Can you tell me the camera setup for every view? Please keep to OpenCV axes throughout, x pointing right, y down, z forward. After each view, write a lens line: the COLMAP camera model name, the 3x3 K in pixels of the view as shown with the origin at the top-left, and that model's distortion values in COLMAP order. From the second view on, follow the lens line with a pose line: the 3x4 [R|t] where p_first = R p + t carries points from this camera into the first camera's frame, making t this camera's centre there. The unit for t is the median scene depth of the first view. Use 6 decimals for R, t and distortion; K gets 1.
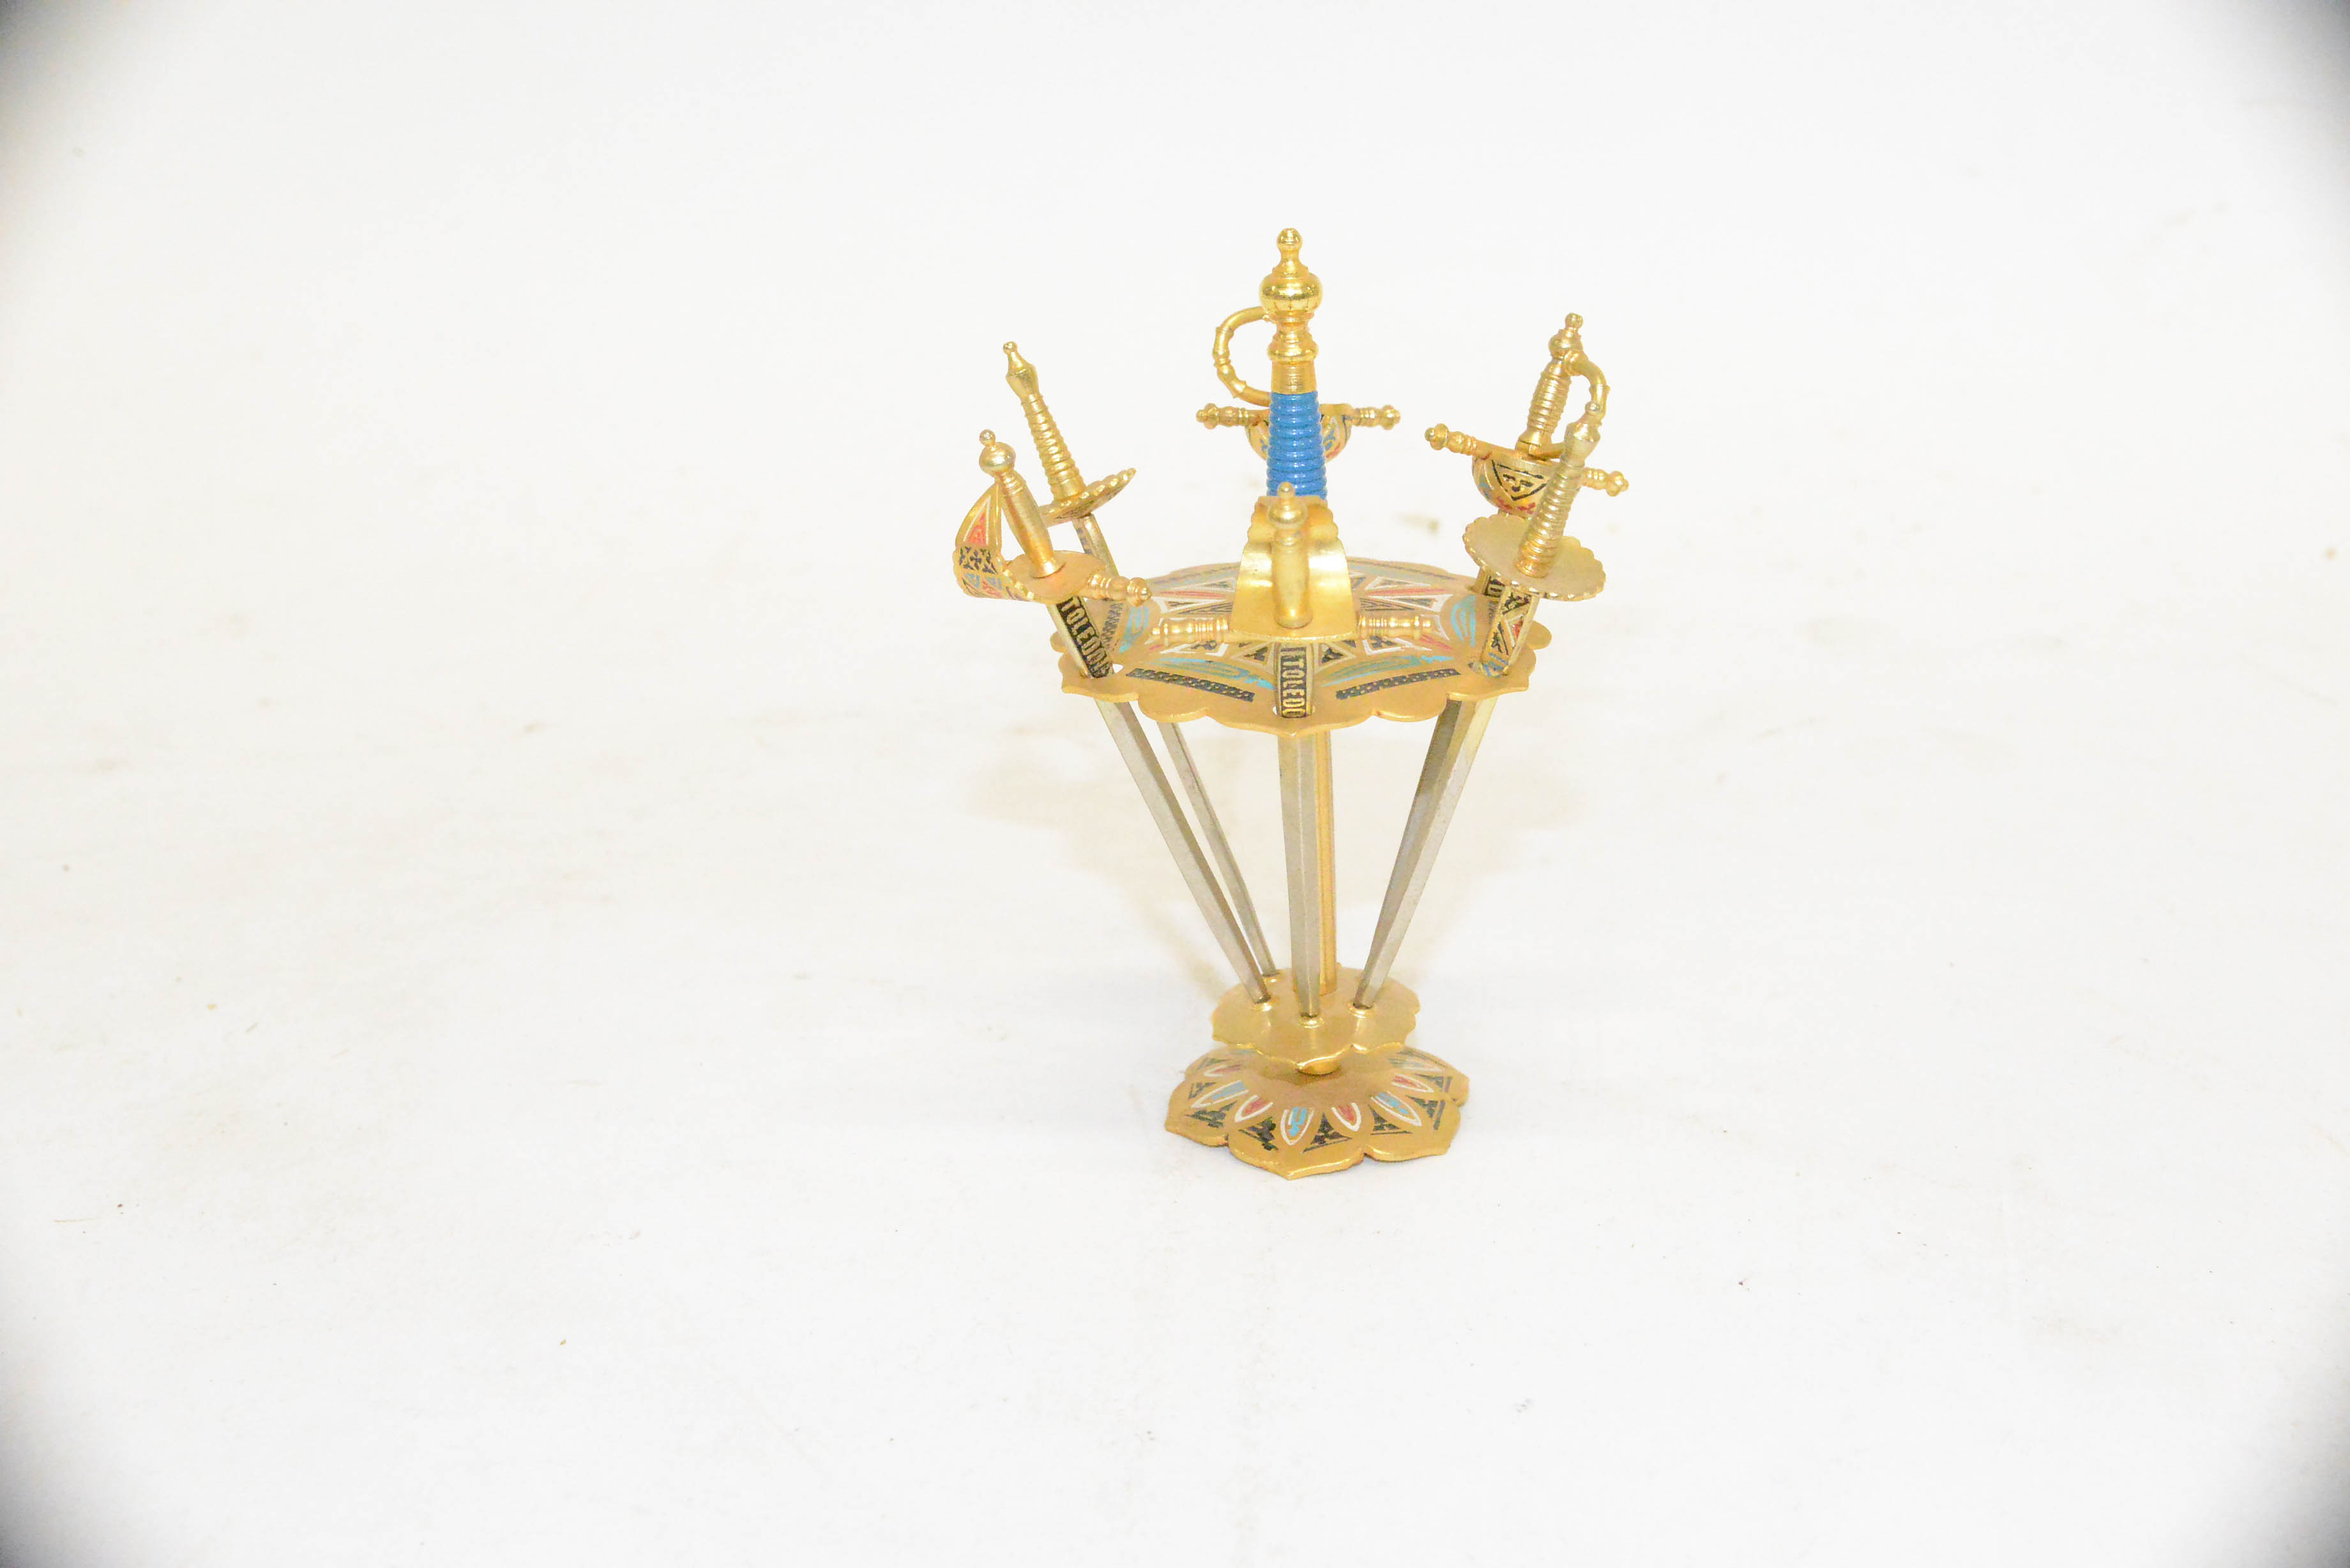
lens RADIAL K [[3473.0, 0, 1267.0], [0, 3473.0, 785.0], [0, 0, 1]] dist [0.048927, 0.106704]
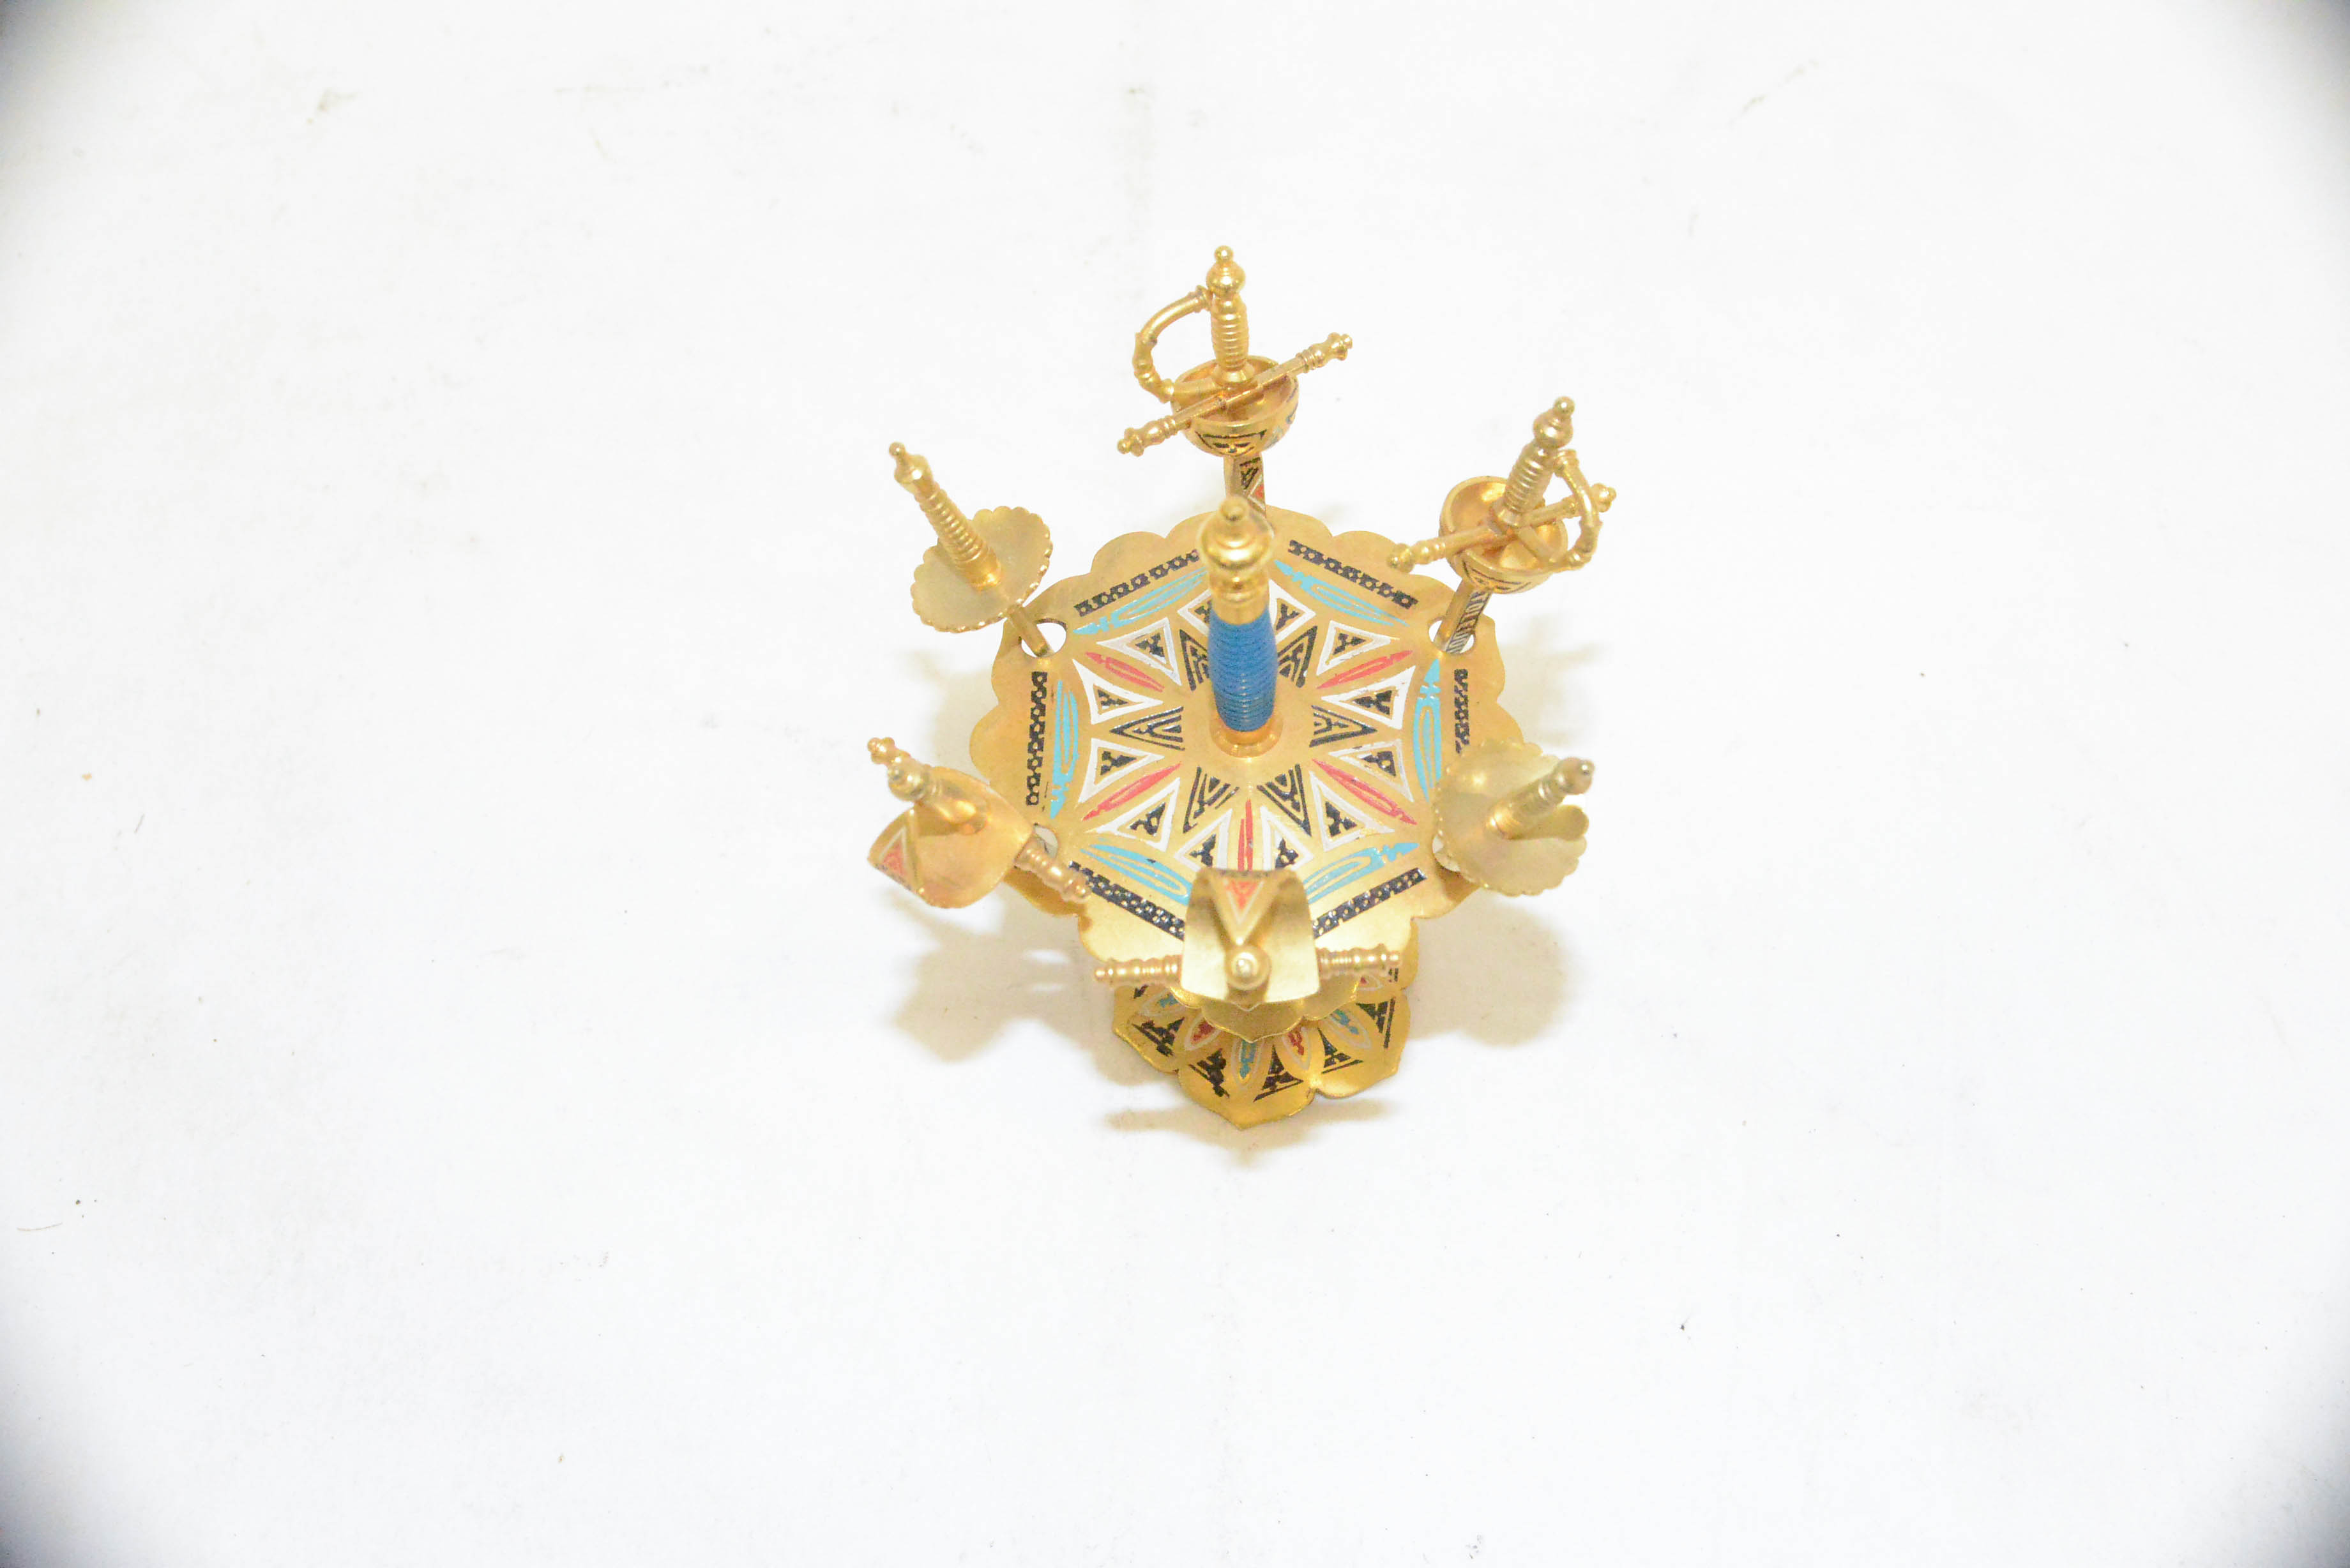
lens RADIAL K [[3473.0, 0, 1267.0], [0, 3473.0, 785.0], [0, 0, 1]] dist [0.048927, 0.106704]
pose [[0.999016, -0.034993, 0.027248, -0.010036], [0.008175, 0.749150, 0.662350, -0.620773], [-0.043590, -0.661475, 0.748699, 0.308219]]
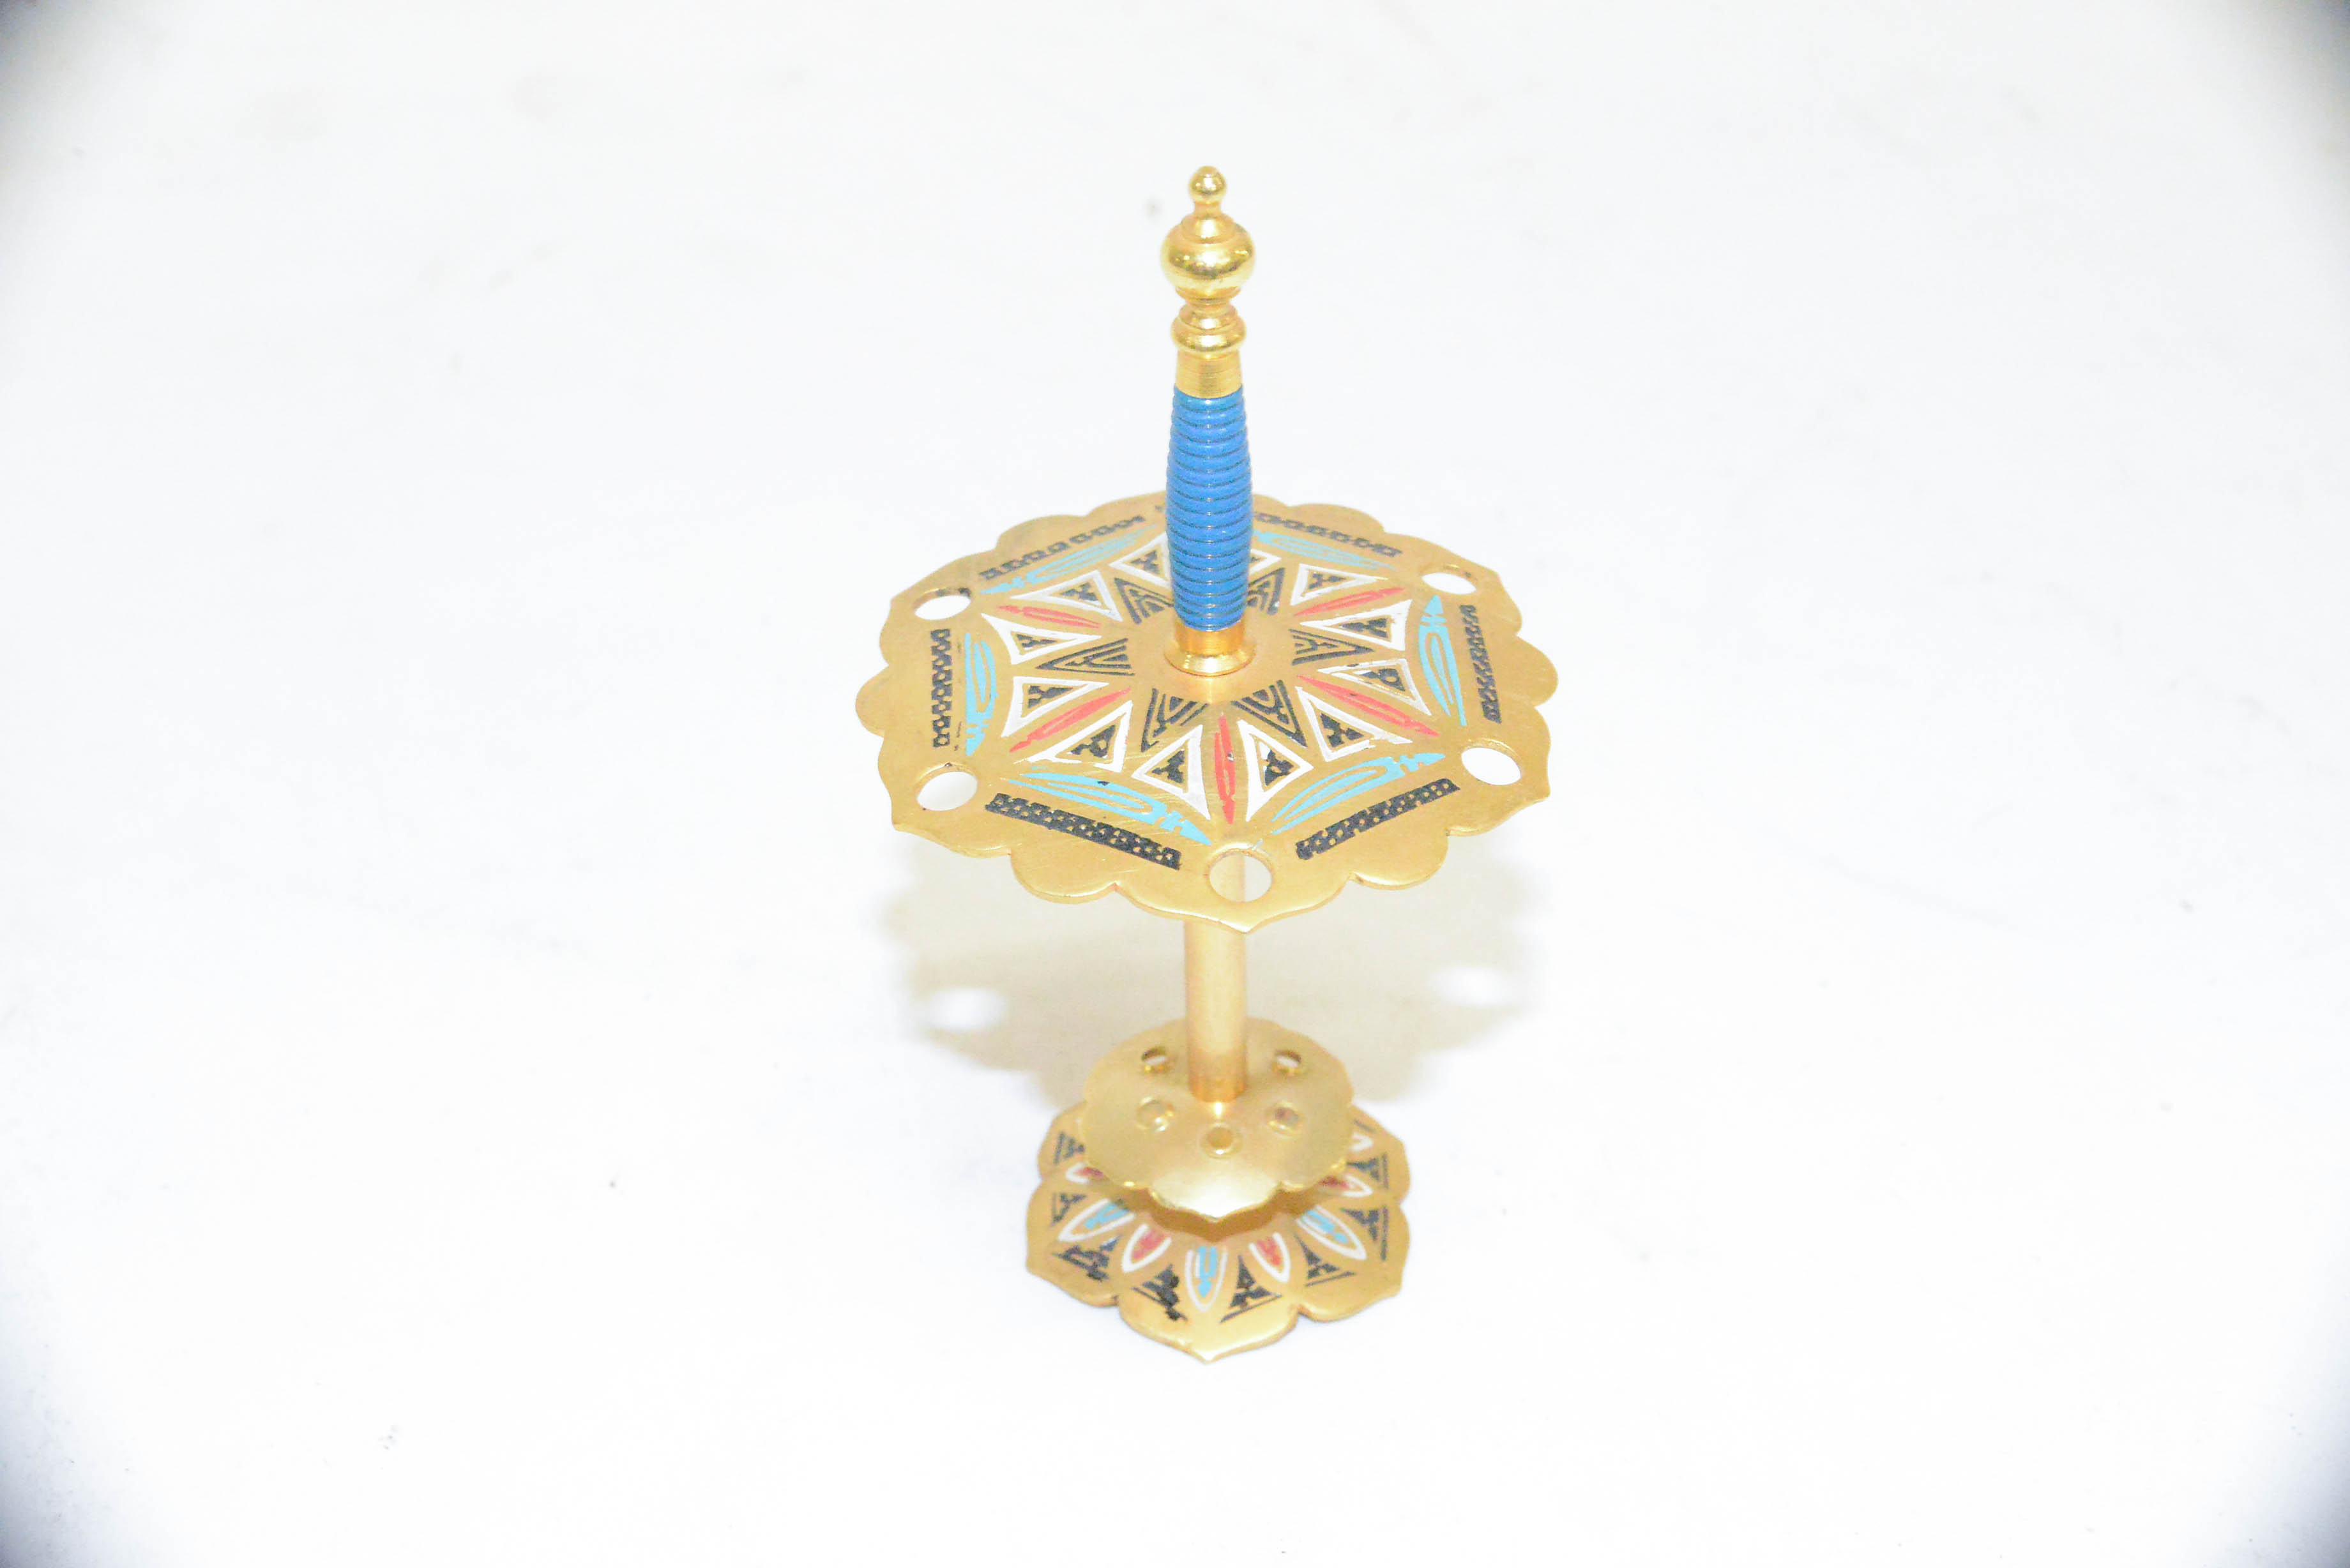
lens RADIAL K [[3350.7, 0, 1227.3], [0, 3350.7, 785.3], [0, 0, 1]] dist [0.003077, 0.009490]
pose [[0.990560, -0.059244, 0.123616, -0.071392], [0.020965, 0.956648, 0.290491, -0.218526], [-0.135467, -0.285157, 0.948859, 0.334273]]
